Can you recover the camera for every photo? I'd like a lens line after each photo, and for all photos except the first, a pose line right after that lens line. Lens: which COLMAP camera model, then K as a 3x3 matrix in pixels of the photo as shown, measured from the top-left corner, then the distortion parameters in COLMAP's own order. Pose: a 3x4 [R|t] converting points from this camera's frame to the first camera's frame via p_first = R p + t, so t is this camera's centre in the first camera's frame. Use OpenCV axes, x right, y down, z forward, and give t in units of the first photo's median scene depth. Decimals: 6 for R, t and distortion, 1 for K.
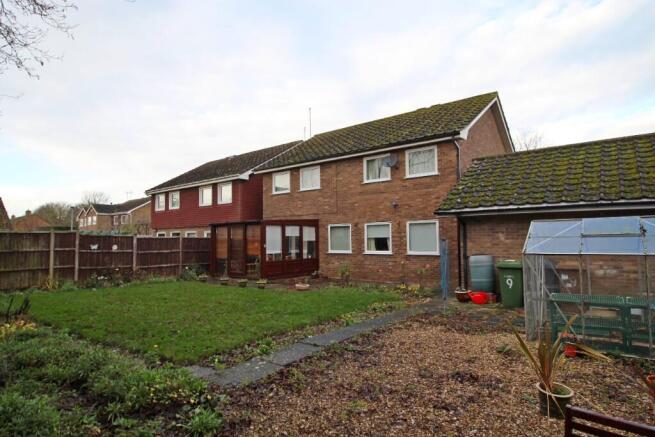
lens RADIAL K [[364.2, 0, 327.5], [0, 364.2, 218.5], [0, 0, 1]] dist [0.000756, 0.000217]
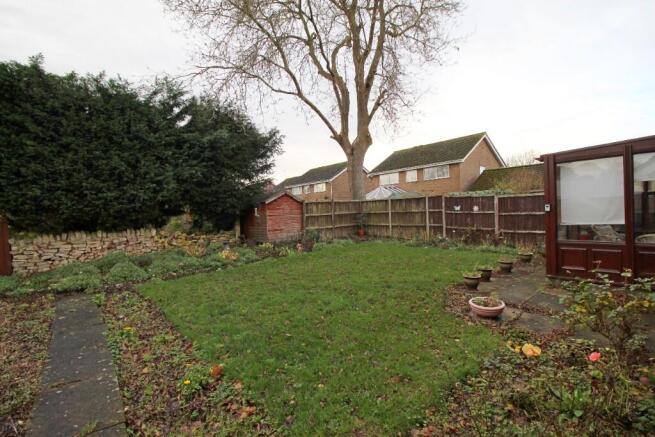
lens RADIAL K [[305.9, 0, 327.5], [0, 305.9, 218.5], [0, 0, 1]] dist [0.012027, -0.018923]
pose [[-0.191994, 0.034446, -0.980791, 0.297562], [0.090720, 0.995728, 0.017212, 0.060596], [0.977194, -0.085673, -0.194299, 0.827726]]
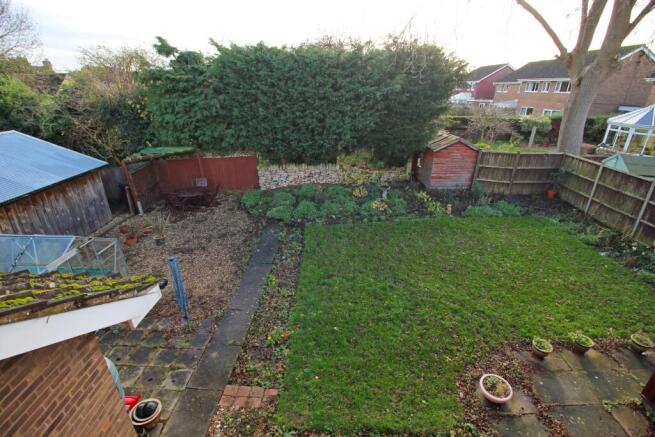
lens RADIAL K [[305.9, 0, 327.5], [0, 305.9, 218.5], [0, 0, 1]] dist [0.012027, -0.018923]
pose [[-0.785309, 0.251695, -0.565632, 0.250796], [0.034647, 0.930065, 0.365758, -0.159987], [0.618134, 0.267635, -0.739109, 1.022136]]
